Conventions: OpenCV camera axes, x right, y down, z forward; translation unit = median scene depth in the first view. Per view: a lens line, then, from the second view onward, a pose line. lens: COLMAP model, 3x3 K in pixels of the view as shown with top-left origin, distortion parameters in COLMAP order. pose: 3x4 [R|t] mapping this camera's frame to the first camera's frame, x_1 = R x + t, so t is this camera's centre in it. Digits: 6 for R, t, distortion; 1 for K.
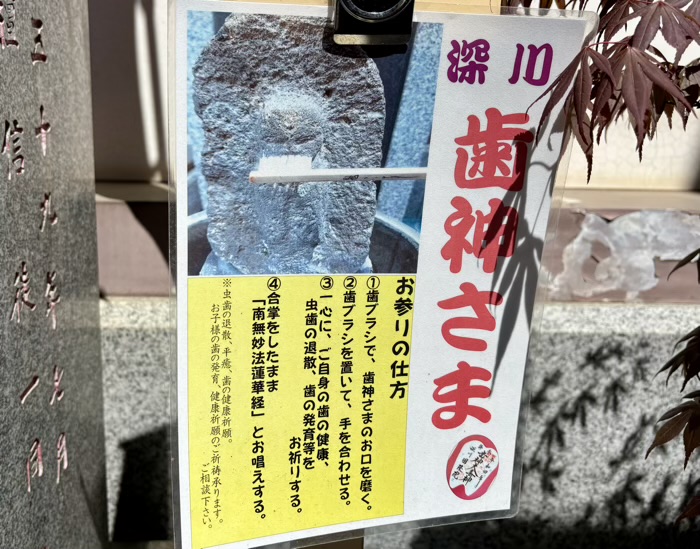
lens RADIAL K [[574.5, 0, 349.9], [0, 574.5, 277.3], [0, 0, 1]] dist [0.042117, -0.005549]
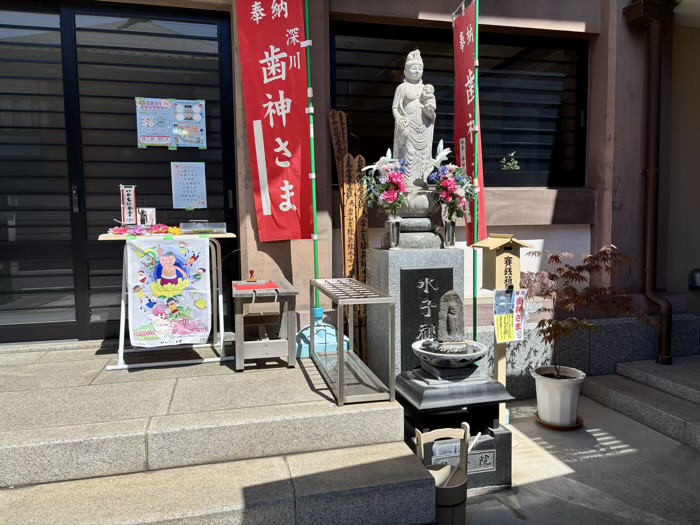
lens RADIAL K [[524.2, 0, 350.5], [0, 524.2, 261.3], [0, 0, 1]] dist [0.011528, -0.005058]
pose [[0.975243, -0.037326, 0.217965, -4.598248], [0.073059, 0.984691, -0.158259, 0.336769], [-0.208721, 0.170265, 0.963040, -7.325325]]
